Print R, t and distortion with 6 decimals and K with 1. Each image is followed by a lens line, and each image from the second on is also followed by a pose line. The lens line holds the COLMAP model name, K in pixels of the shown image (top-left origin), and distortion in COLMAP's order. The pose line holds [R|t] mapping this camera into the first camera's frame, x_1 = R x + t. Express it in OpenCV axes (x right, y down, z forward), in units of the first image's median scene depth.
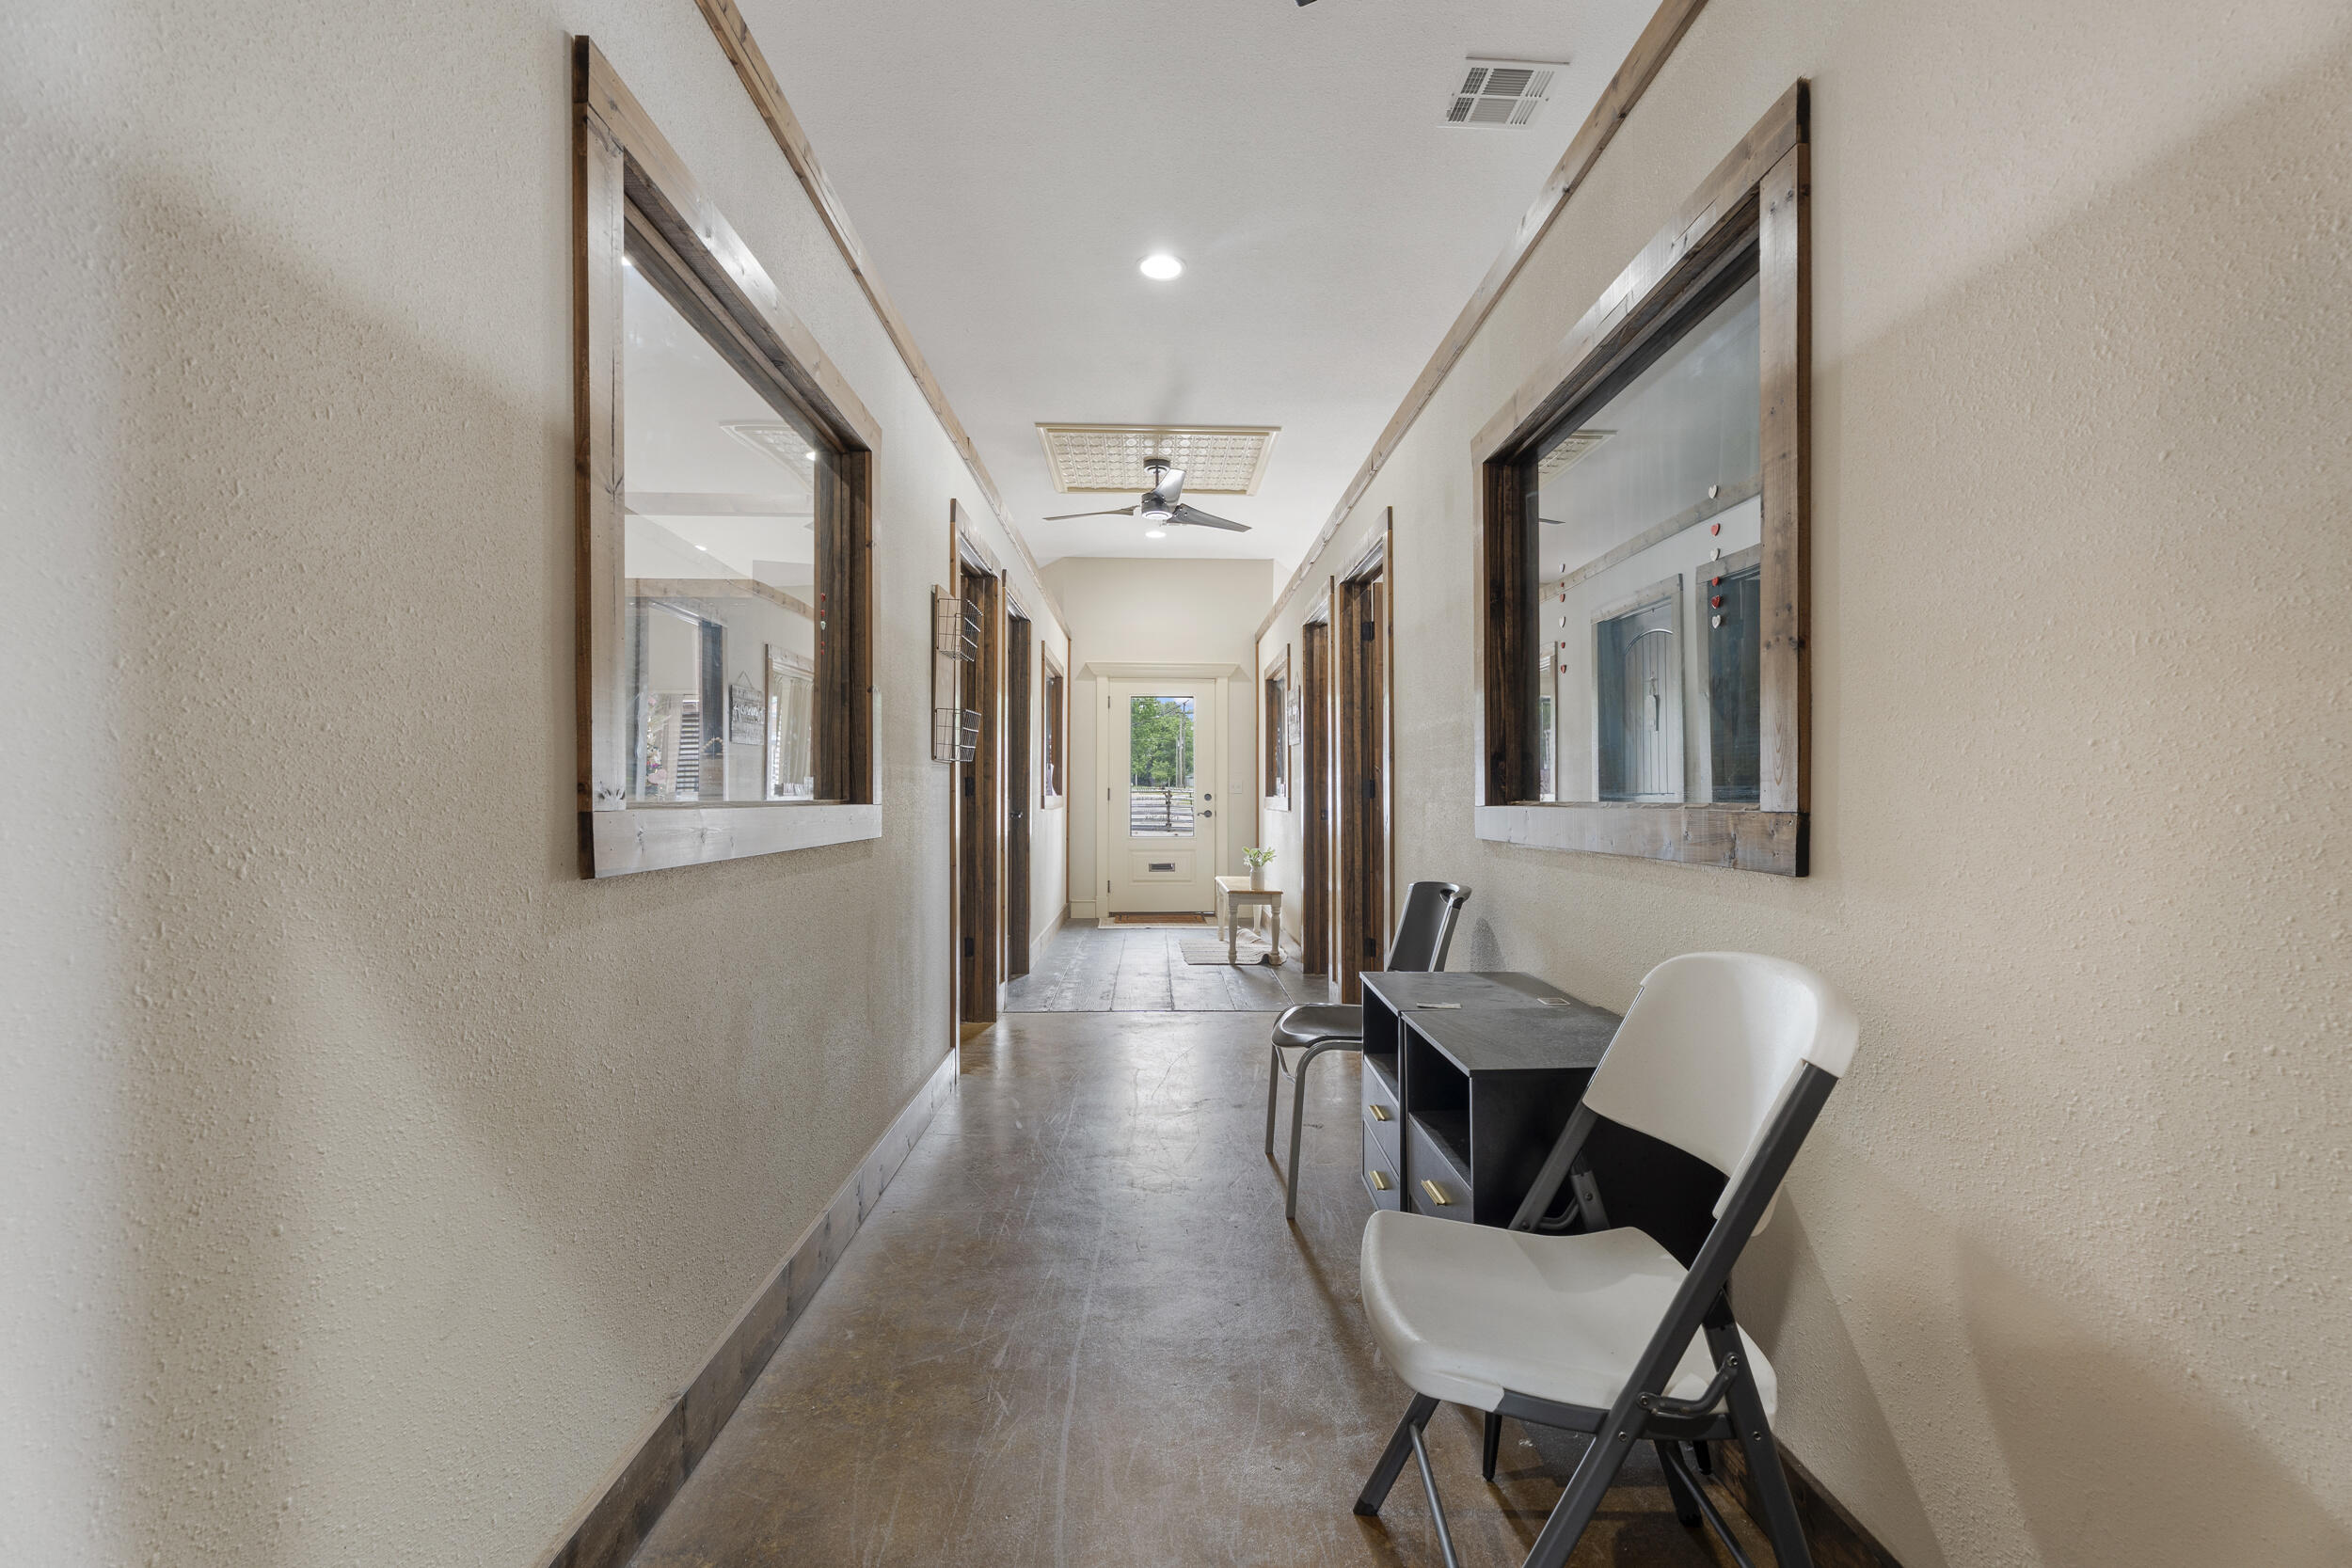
lens RADIAL K [[1049.4, 0, 1182.5], [0, 1049.4, 783.2], [0, 0, 1]] dist [0.003607, -0.000929]
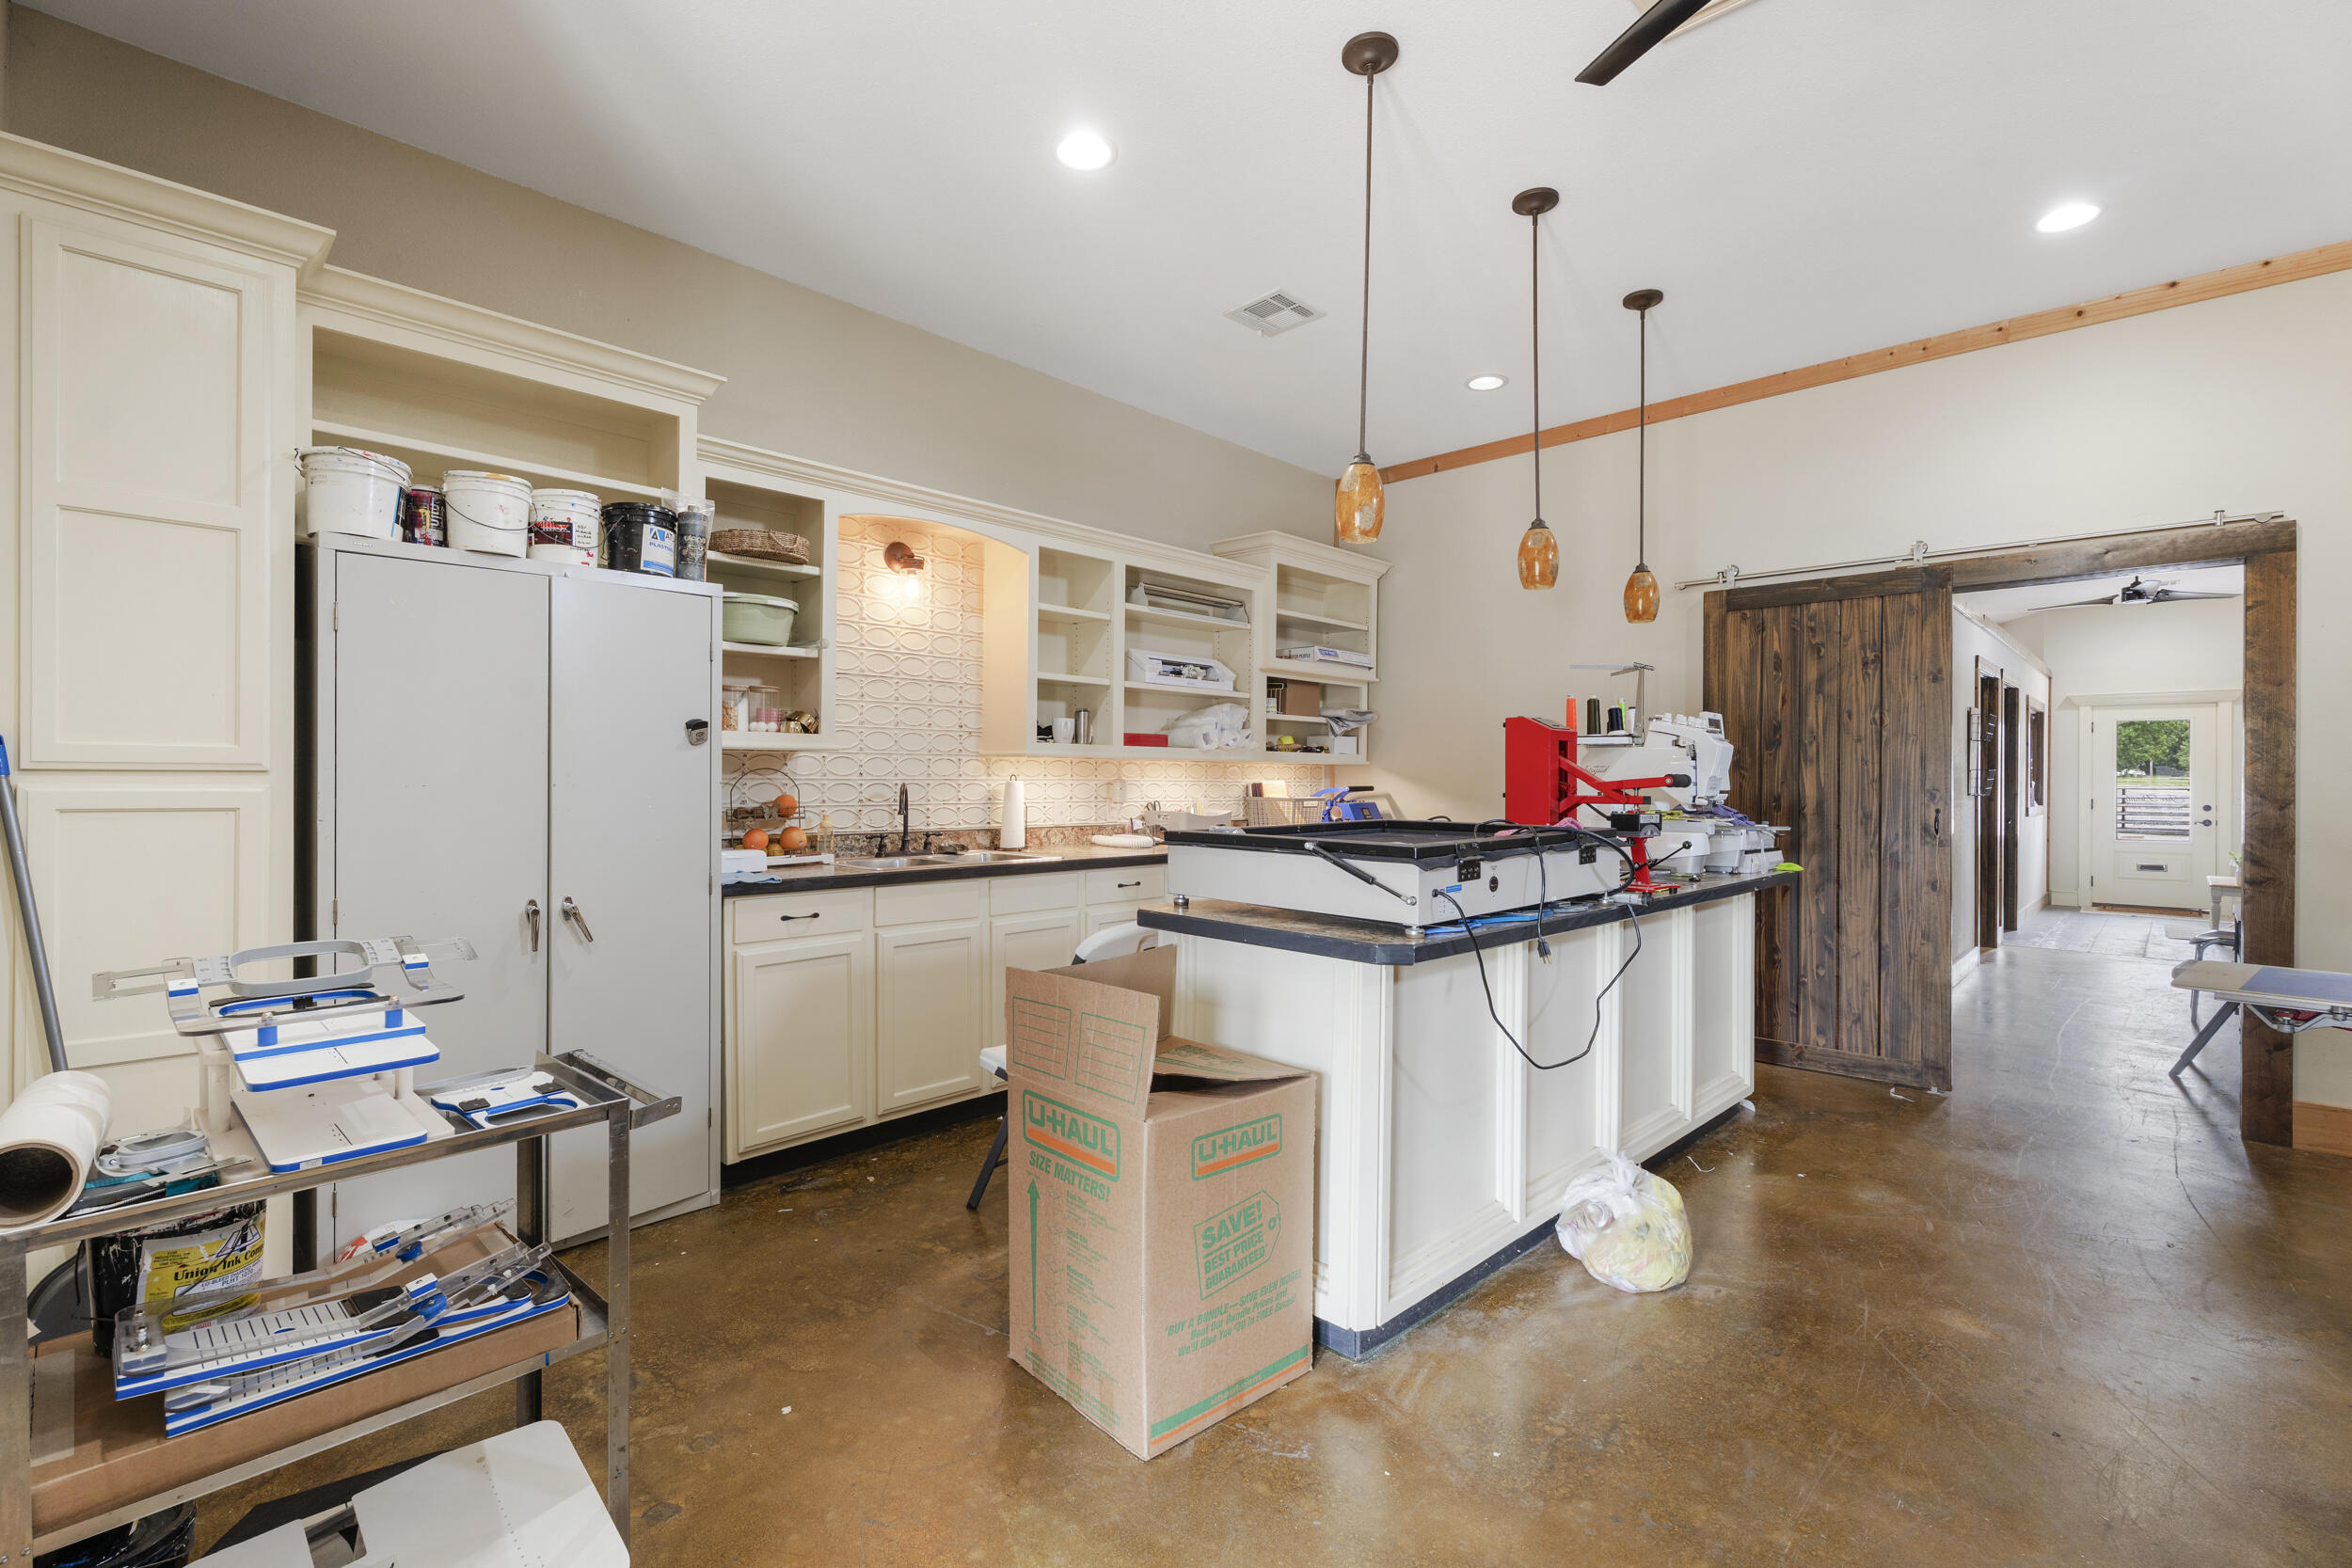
lens RADIAL K [[1049.4, 0, 1182.5], [0, 1049.4, 783.2], [0, 0, 1]] dist [0.003607, -0.000929]
pose [[0.703245, 0.003217, -0.710940, 0.061307], [0.003444, 0.999963, 0.007931, -0.030231], [0.710939, -0.008026, 0.703208, -0.671492]]
